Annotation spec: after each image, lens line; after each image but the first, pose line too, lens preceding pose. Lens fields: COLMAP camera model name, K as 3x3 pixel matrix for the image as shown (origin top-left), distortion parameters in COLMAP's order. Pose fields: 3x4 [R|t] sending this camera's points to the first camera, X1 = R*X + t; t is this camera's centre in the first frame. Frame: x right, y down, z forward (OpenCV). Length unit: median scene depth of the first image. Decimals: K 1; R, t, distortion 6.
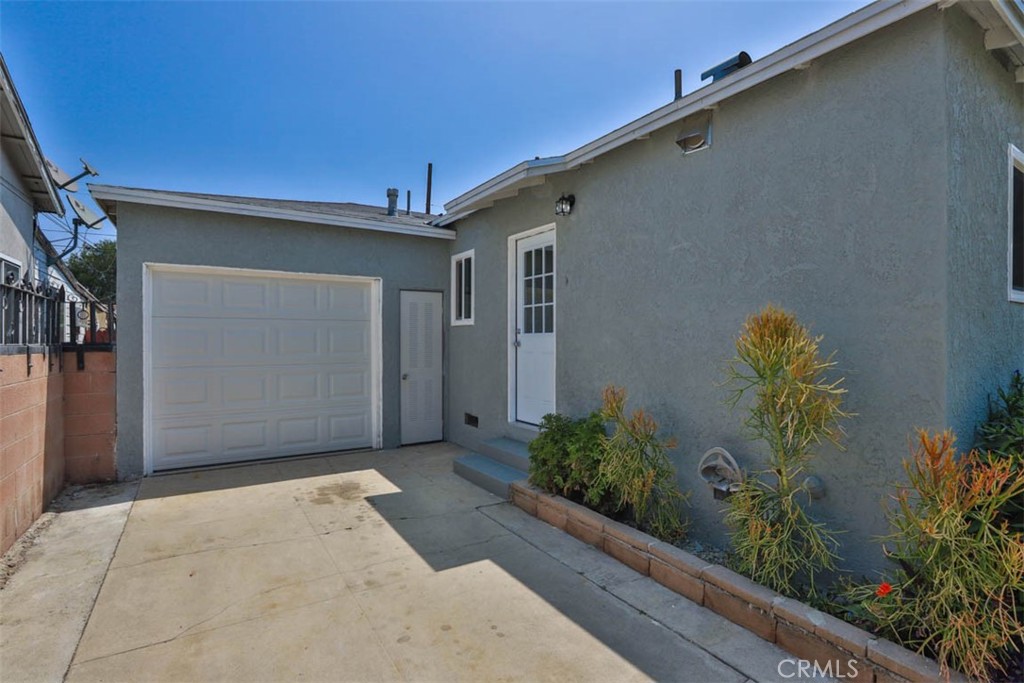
lens RADIAL K [[490.5, 0, 512.0], [0, 490.5, 341.5], [0, 0, 1]] dist [-0.046482, 0.000878]
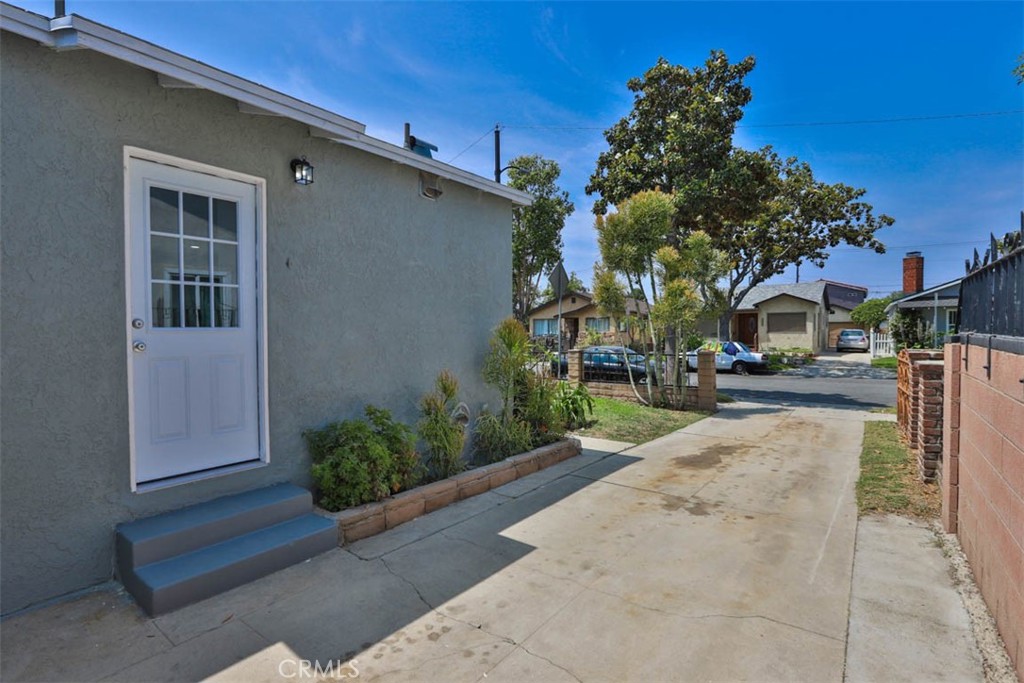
lens RADIAL K [[490.5, 0, 512.0], [0, 490.5, 341.5], [0, 0, 1]] dist [-0.046482, 0.000878]
pose [[-0.345800, -0.023154, 0.938023, -0.938056], [0.007316, 0.999599, 0.027371, -0.018748], [-0.938280, 0.016328, -0.345492, 1.158411]]
